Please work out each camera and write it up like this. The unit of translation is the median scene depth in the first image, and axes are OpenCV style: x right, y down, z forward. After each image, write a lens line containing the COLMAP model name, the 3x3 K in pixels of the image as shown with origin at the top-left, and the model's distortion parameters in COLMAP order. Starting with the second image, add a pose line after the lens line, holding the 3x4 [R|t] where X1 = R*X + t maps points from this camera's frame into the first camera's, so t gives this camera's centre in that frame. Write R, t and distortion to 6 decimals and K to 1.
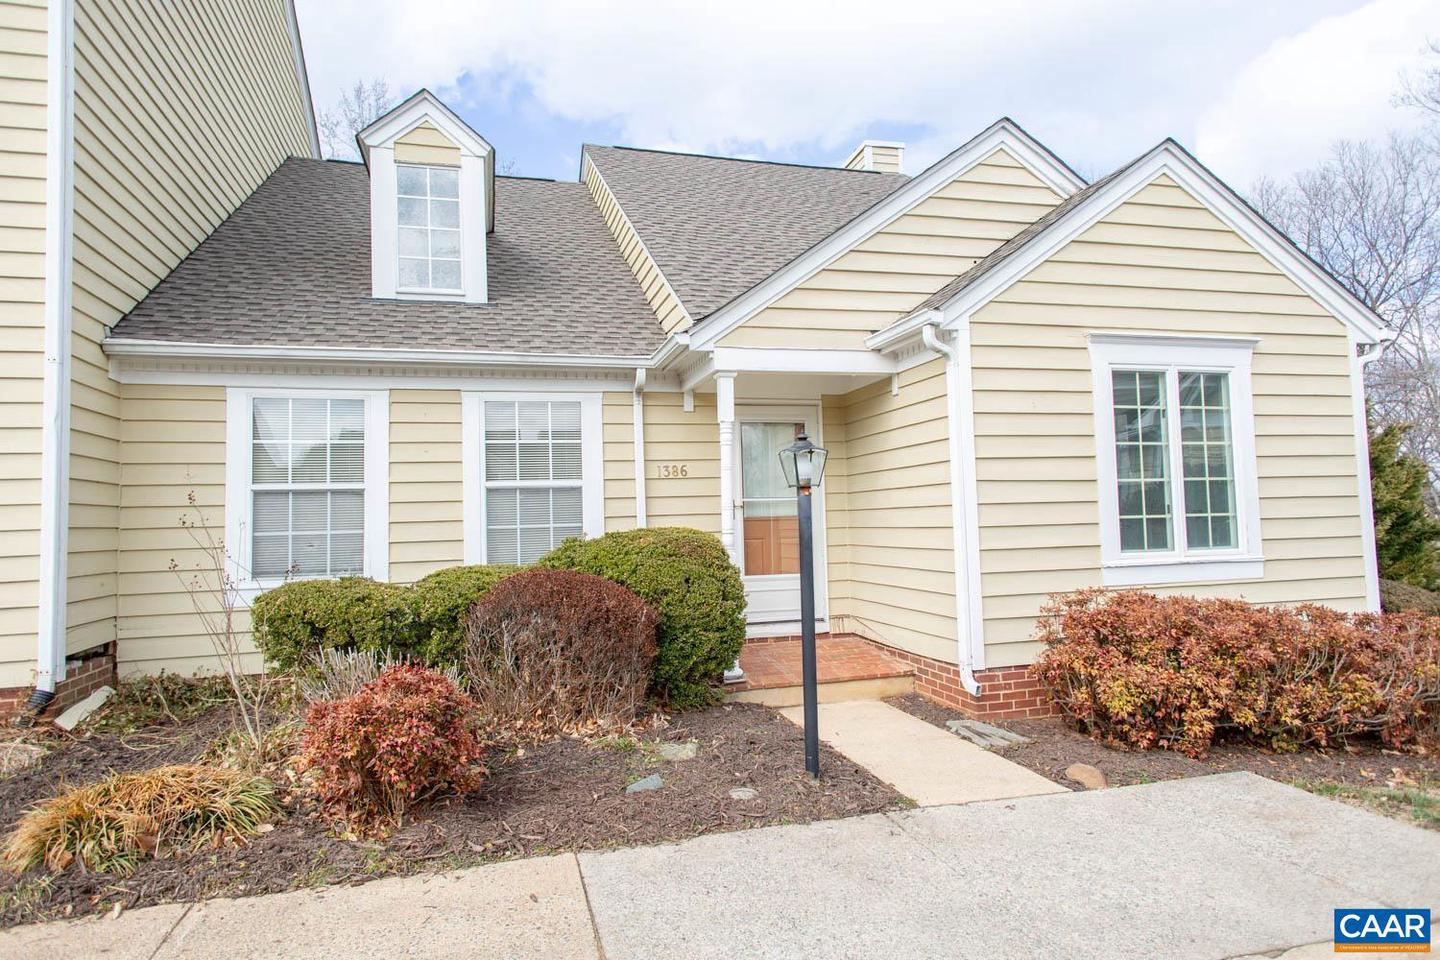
lens RADIAL K [[823.1, 0, 694.2], [0, 823.1, 481.0], [0, 0, 1]] dist [0.005340, 0.000783]
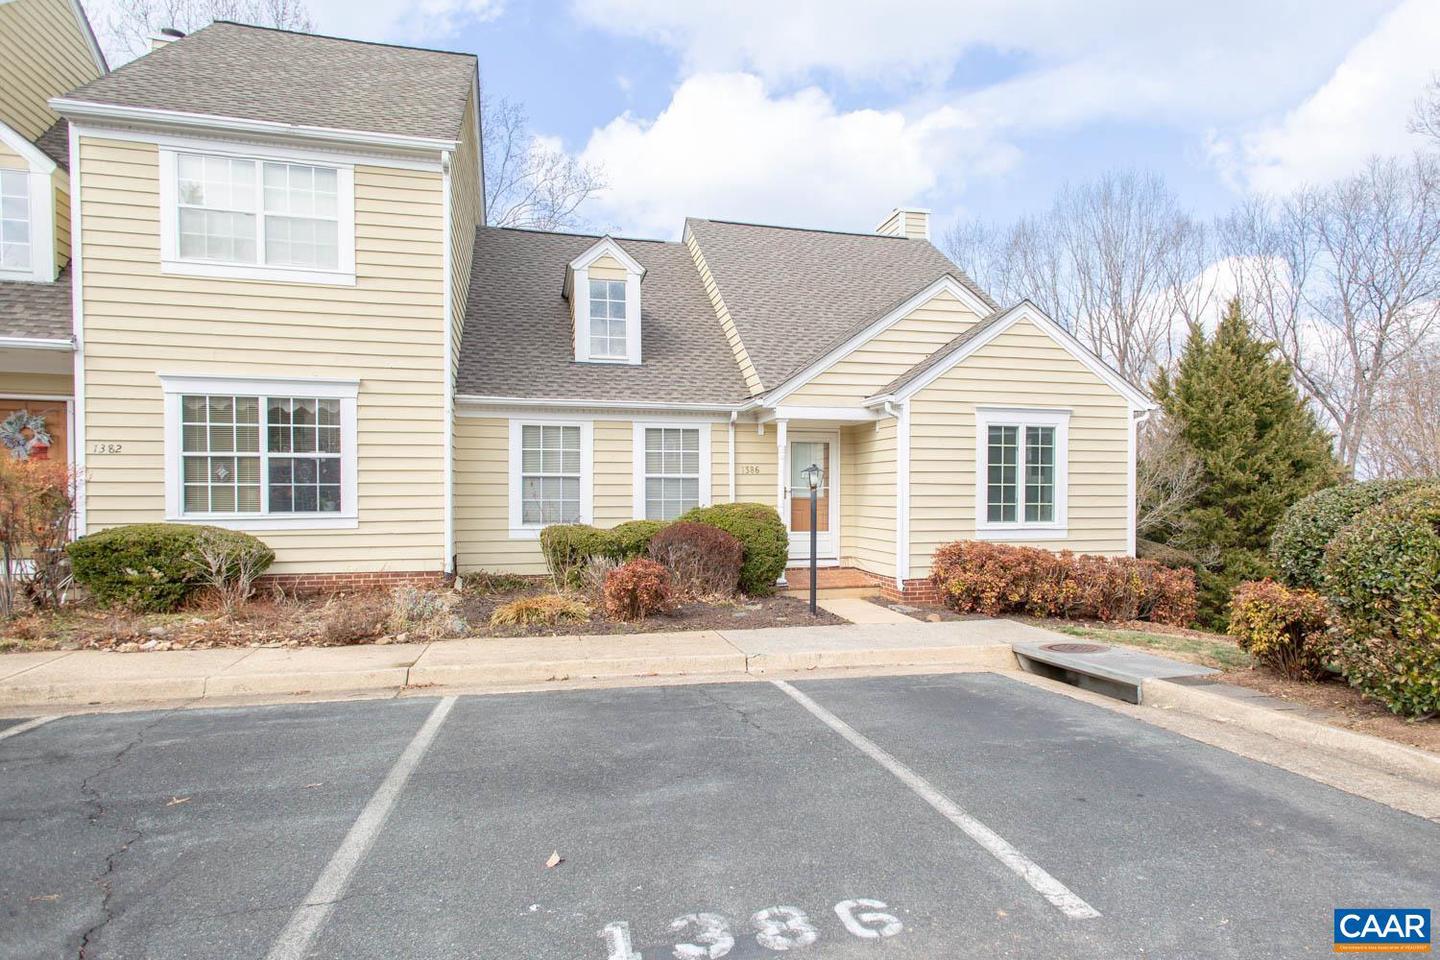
lens RADIAL K [[838.5, 0, 766.6], [0, 838.5, 485.9], [0, 0, 1]] dist [-0.001292, -0.000197]
pose [[0.999549, 0.027775, 0.011401, -0.013867], [-0.028218, 0.998772, 0.040722, -0.059196], [-0.010256, -0.041025, 0.999105, -0.881959]]
